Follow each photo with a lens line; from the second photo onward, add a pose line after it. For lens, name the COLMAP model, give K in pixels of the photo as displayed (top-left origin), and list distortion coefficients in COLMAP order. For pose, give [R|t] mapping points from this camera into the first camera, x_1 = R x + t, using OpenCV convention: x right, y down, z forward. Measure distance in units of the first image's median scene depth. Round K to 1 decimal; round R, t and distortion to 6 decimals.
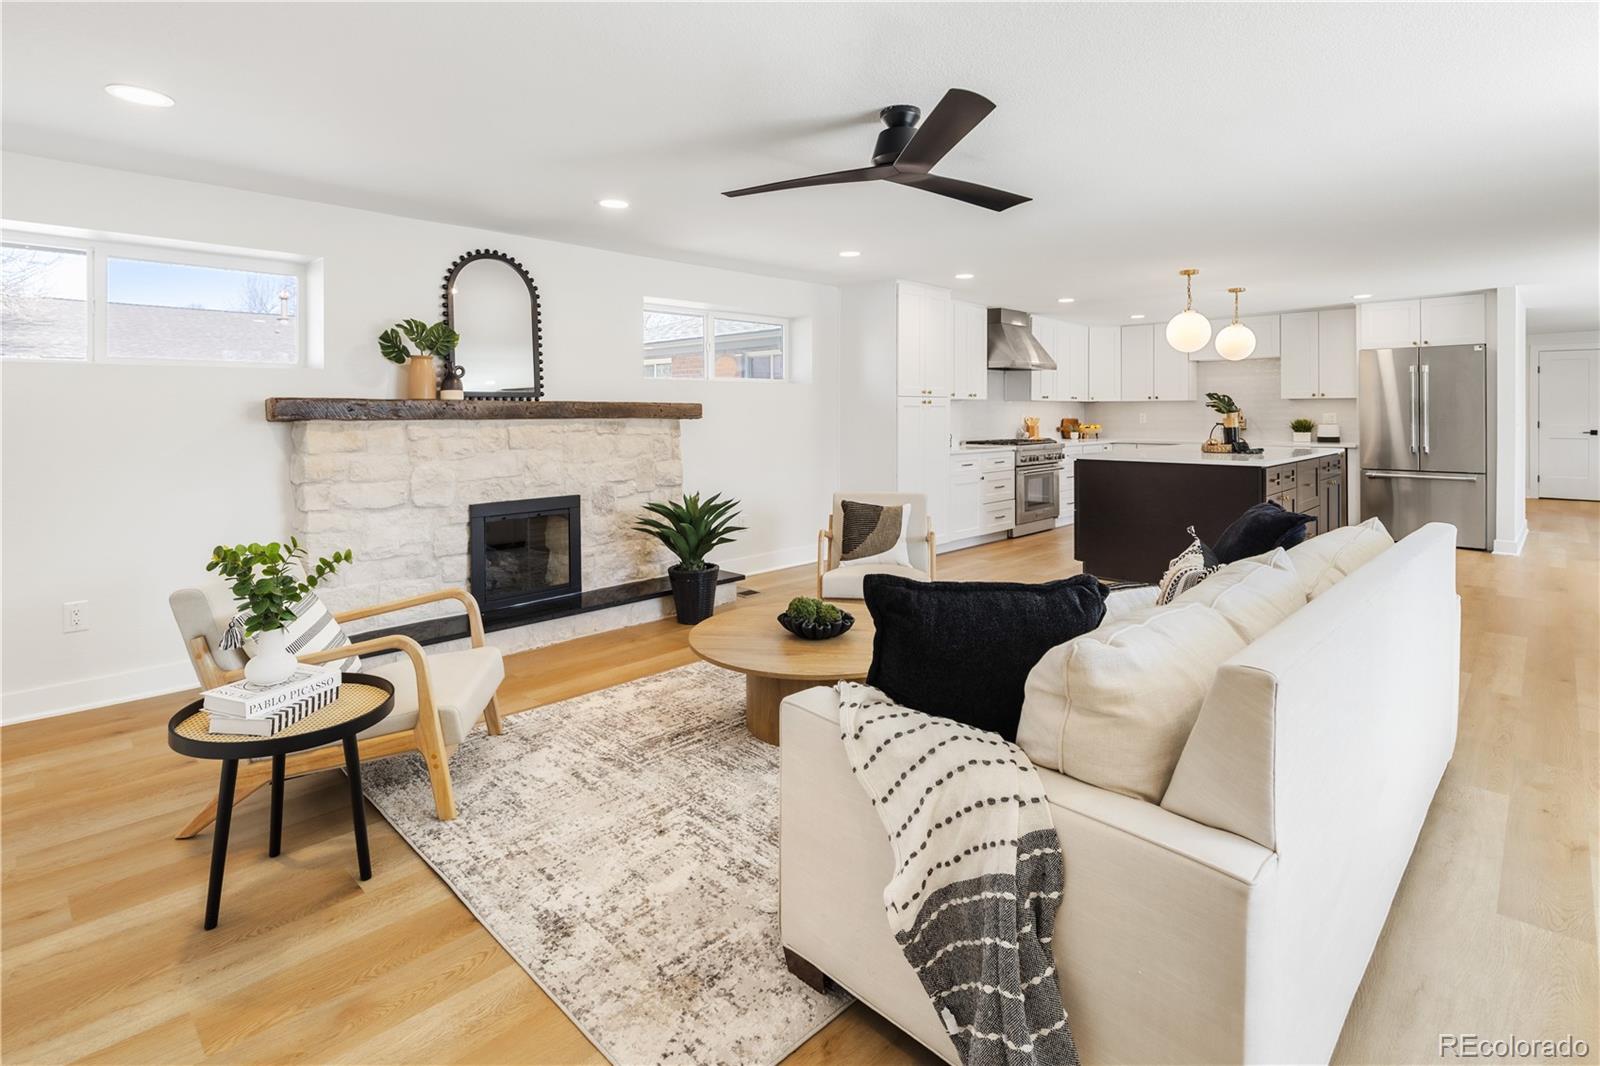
lens RADIAL K [[788.7, 0, 790.7], [0, 788.7, 418.8], [0, 0, 1]] dist [0.001077, -0.002010]
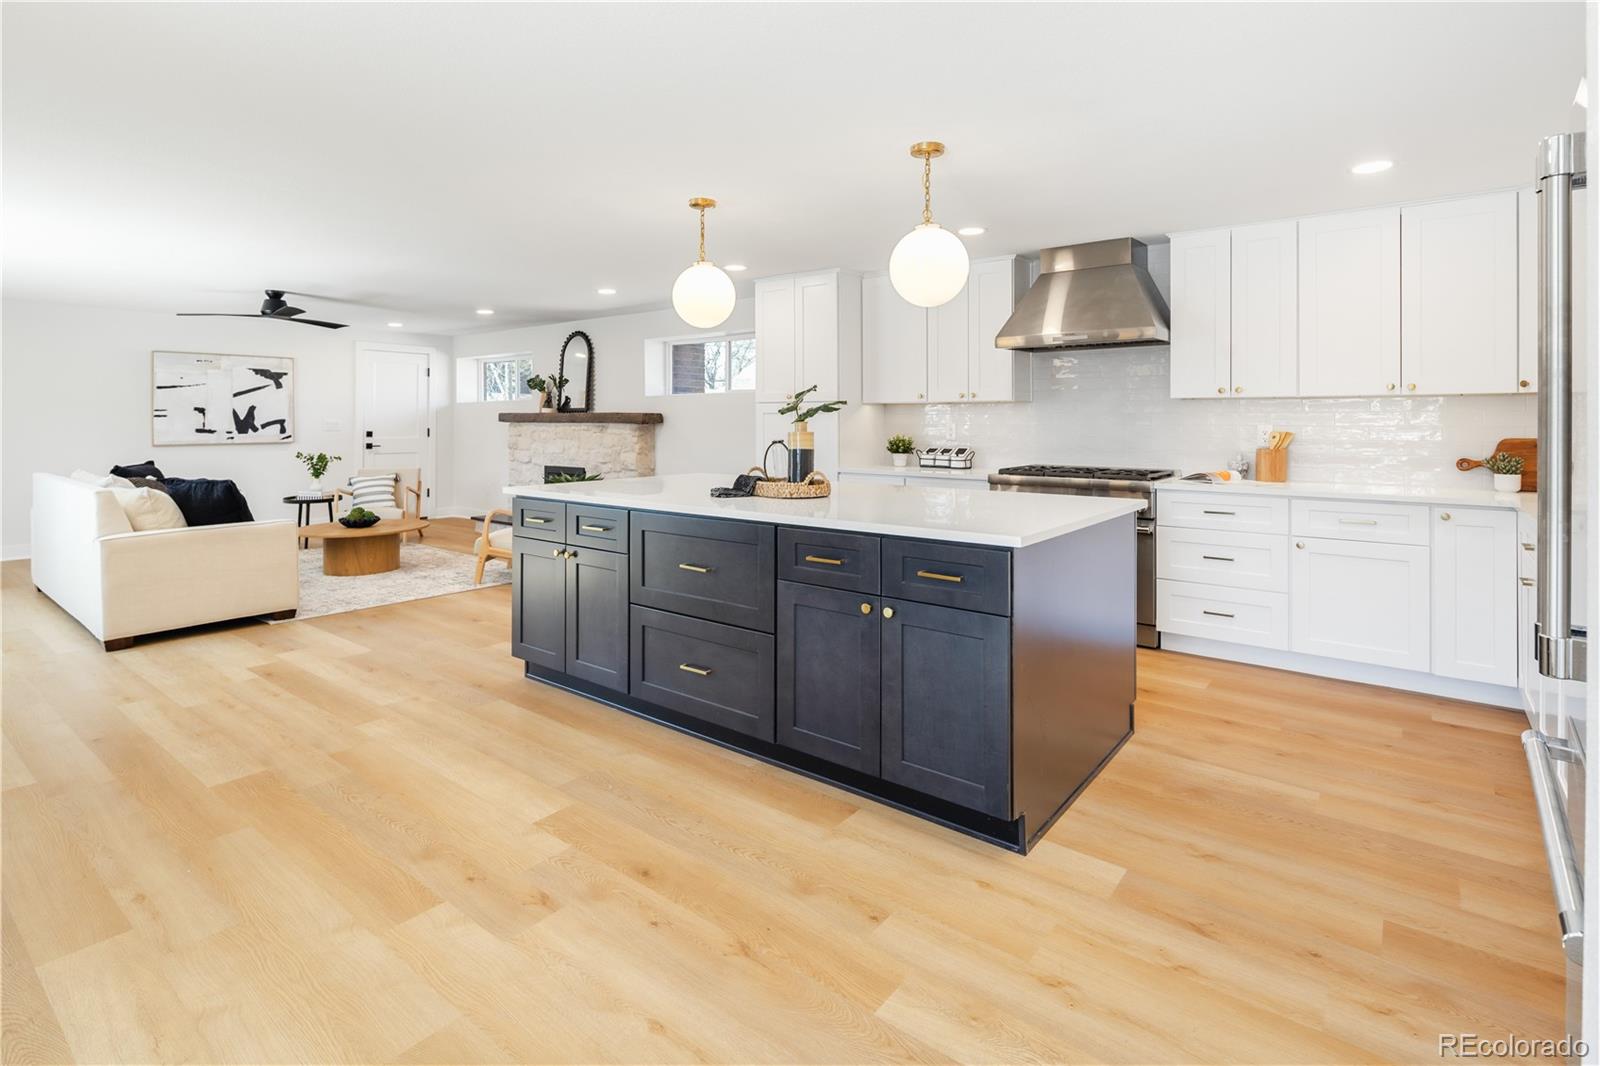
lens RADIAL K [[788.7, 0, 790.7], [0, 788.7, 418.8], [0, 0, 1]] dist [0.001077, -0.002010]
pose [[0.092786, -0.000950, -0.995686, 1.544658], [-0.010719, 0.999941, -0.001953, -0.011003], [0.995628, 0.010854, 0.092771, 1.365182]]
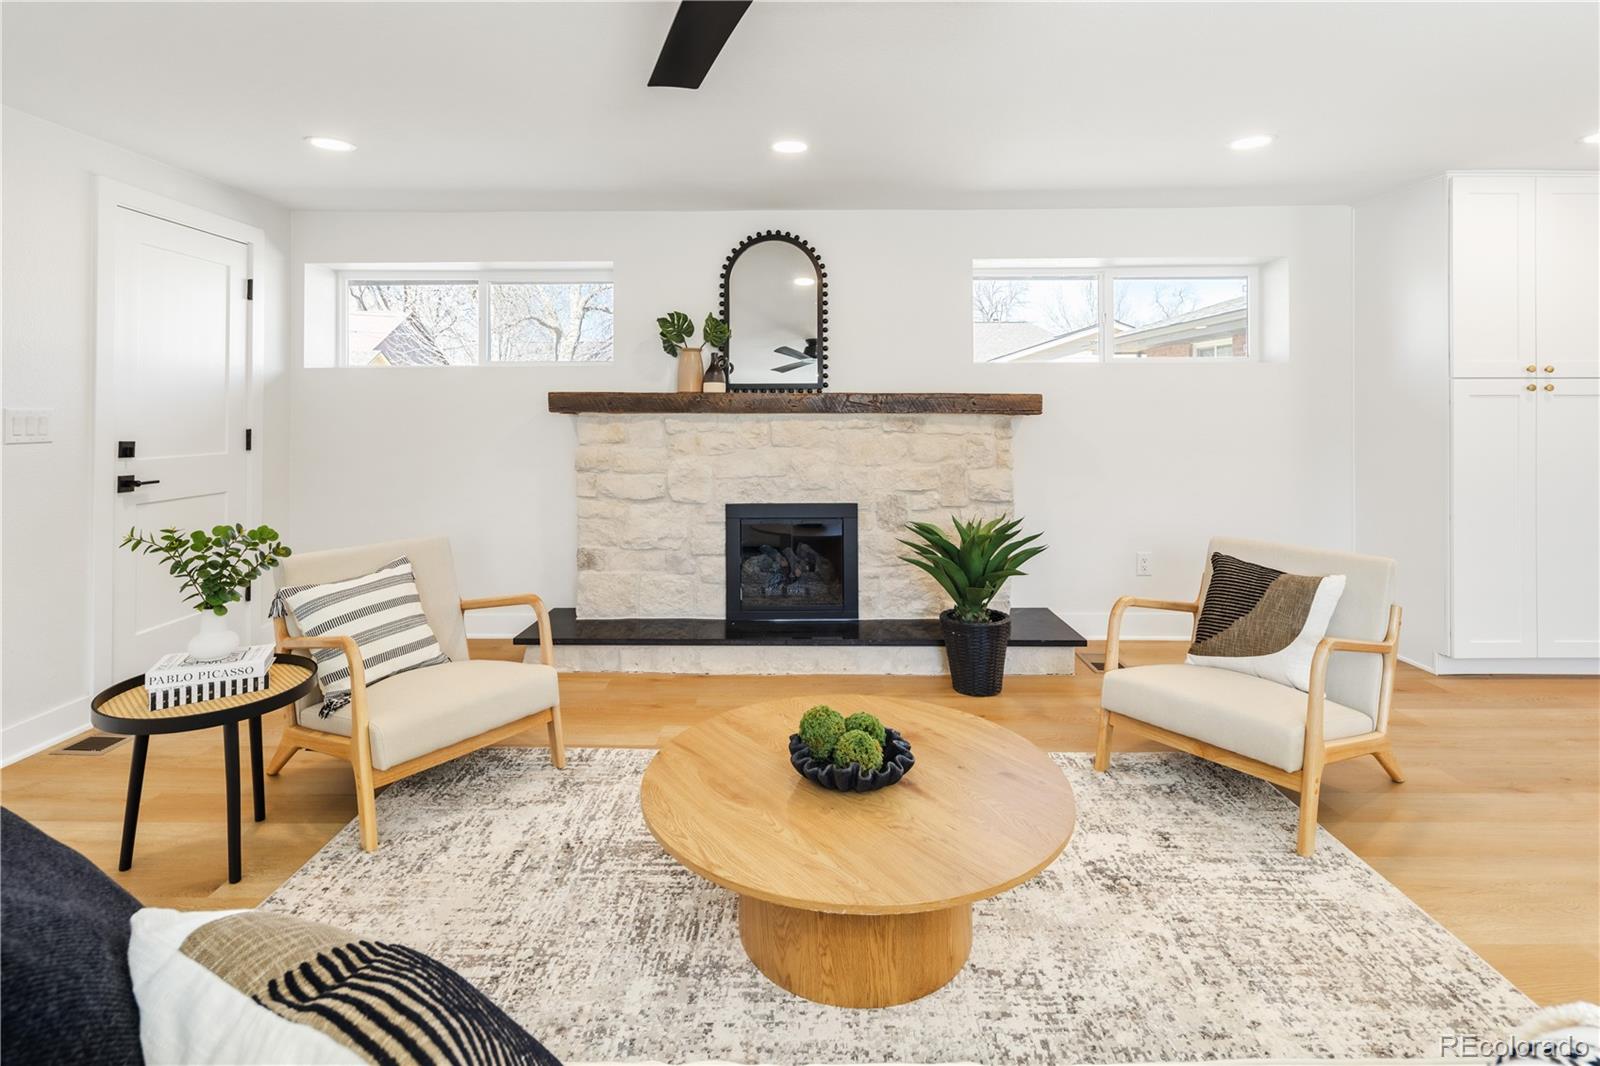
lens RADIAL K [[779.9, 0, 799.9], [0, 779.9, 401.2], [0, 0, 1]] dist [0.001743, 0.000244]
pose [[0.691745, -0.002432, -0.722137, 0.312465], [-0.007433, 0.999917, -0.010488, -0.004111], [0.722103, 0.012622, 0.691670, 0.399709]]
